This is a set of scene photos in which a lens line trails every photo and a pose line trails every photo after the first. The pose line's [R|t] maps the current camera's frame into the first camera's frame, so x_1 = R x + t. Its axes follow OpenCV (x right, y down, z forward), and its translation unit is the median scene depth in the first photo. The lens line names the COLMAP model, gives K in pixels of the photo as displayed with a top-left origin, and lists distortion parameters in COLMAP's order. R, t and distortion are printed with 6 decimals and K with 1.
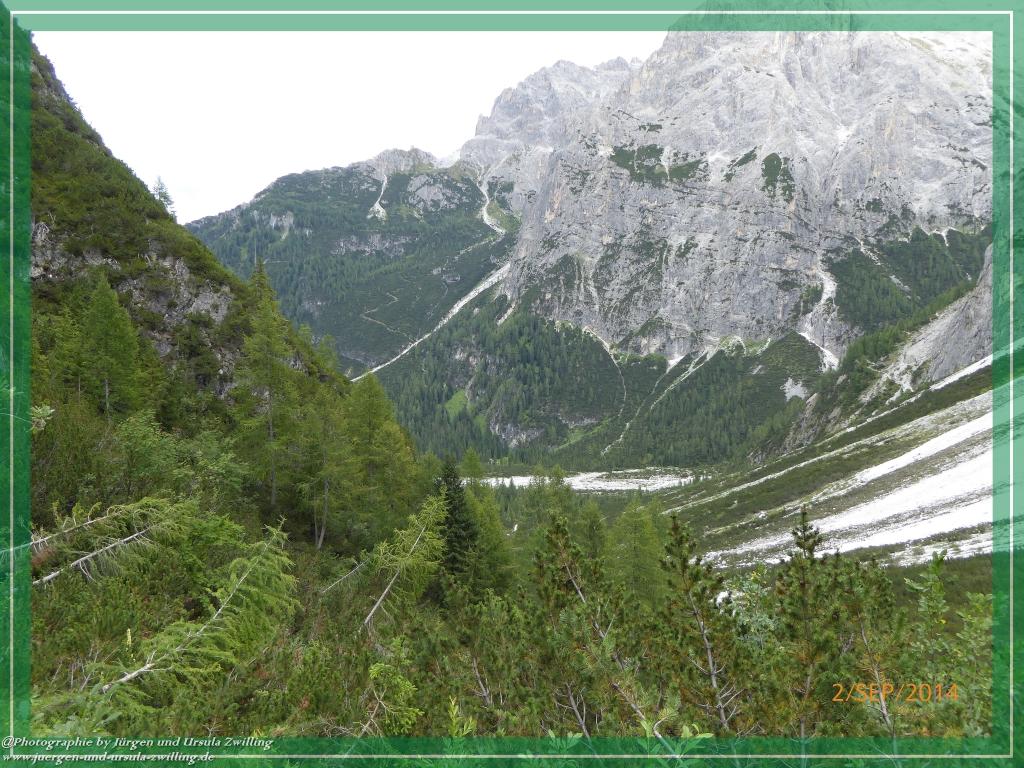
lens RADIAL K [[726.2, 0, 517.7], [0, 726.2, 383.7], [0, 0, 1]] dist [-0.043071, 0.022997]
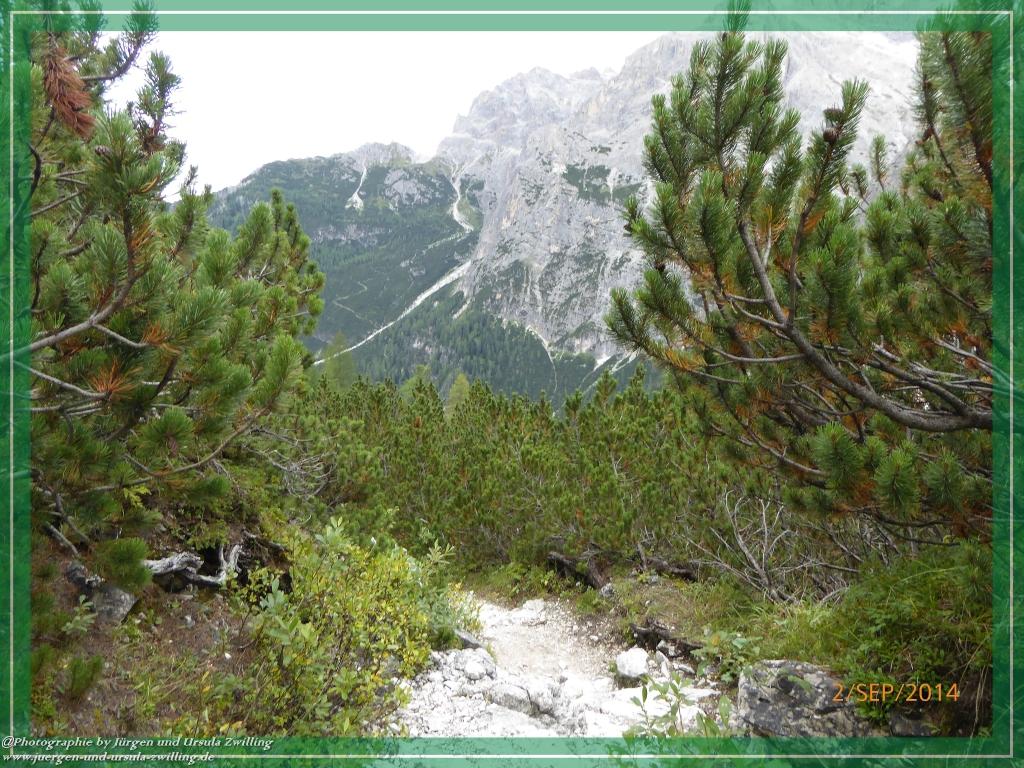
lens RADIAL K [[726.2, 0, 517.7], [0, 726.2, 383.7], [0, 0, 1]] dist [-0.043071, 0.022997]
pose [[0.997882, 0.056860, 0.031593, 0.040828], [-0.057749, 0.997939, 0.027994, -0.016486], [-0.029936, -0.029759, 0.999109, -0.129371]]
